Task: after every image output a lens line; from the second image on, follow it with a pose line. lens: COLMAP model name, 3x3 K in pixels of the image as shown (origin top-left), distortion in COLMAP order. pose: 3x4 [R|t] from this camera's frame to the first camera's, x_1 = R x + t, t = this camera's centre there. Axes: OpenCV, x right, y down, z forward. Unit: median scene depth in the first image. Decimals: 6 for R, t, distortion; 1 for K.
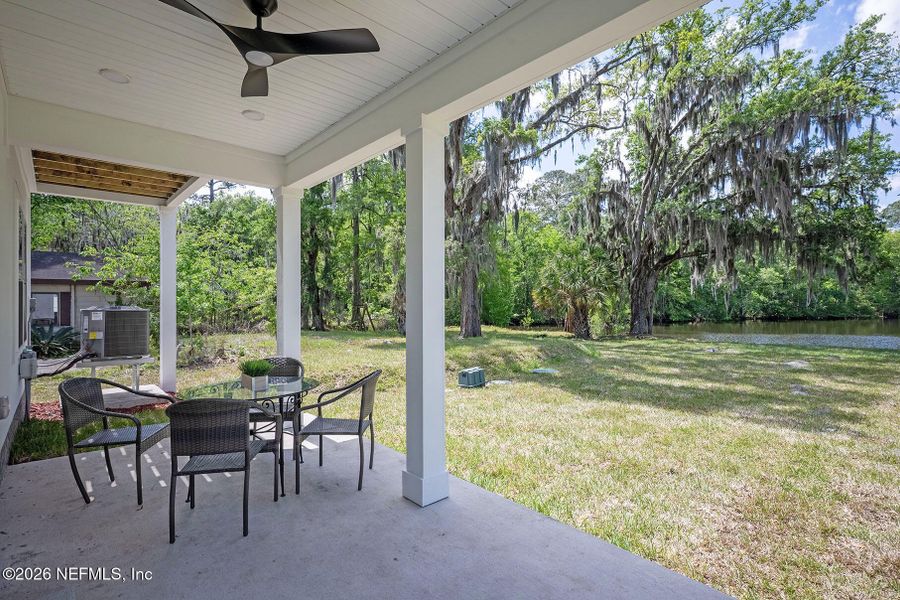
lens RADIAL K [[432.6, 0, 451.5], [0, 432.6, 300.0], [0, 0, 1]] dist [0.003724, 0.002074]
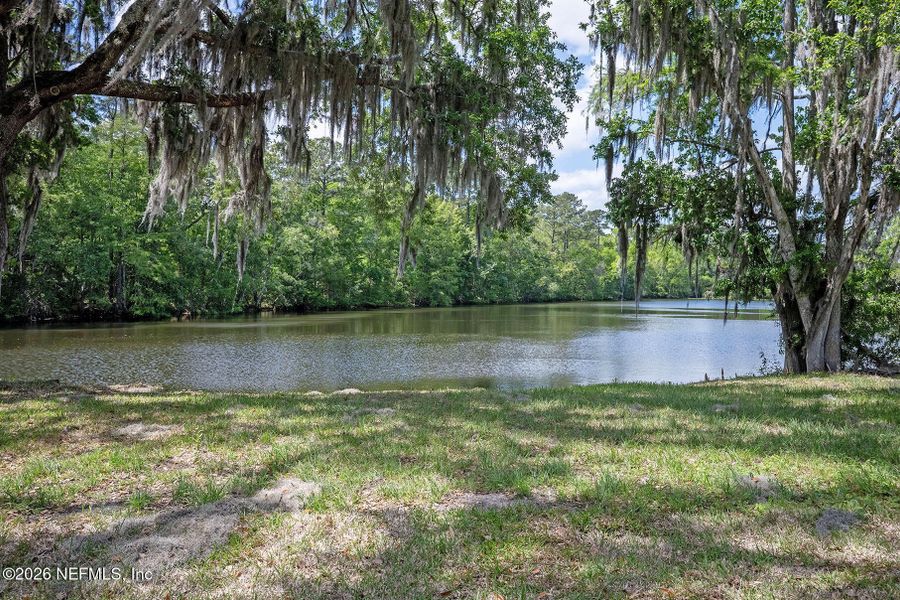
lens RADIAL K [[432.6, 0, 451.5], [0, 432.6, 300.0], [0, 0, 1]] dist [0.003724, 0.002074]
pose [[0.504115, 0.006921, 0.863609, 0.308151], [-0.009009, 0.999956, -0.002755, 0.033195], [-0.863590, -0.006391, 0.504155, 0.504952]]
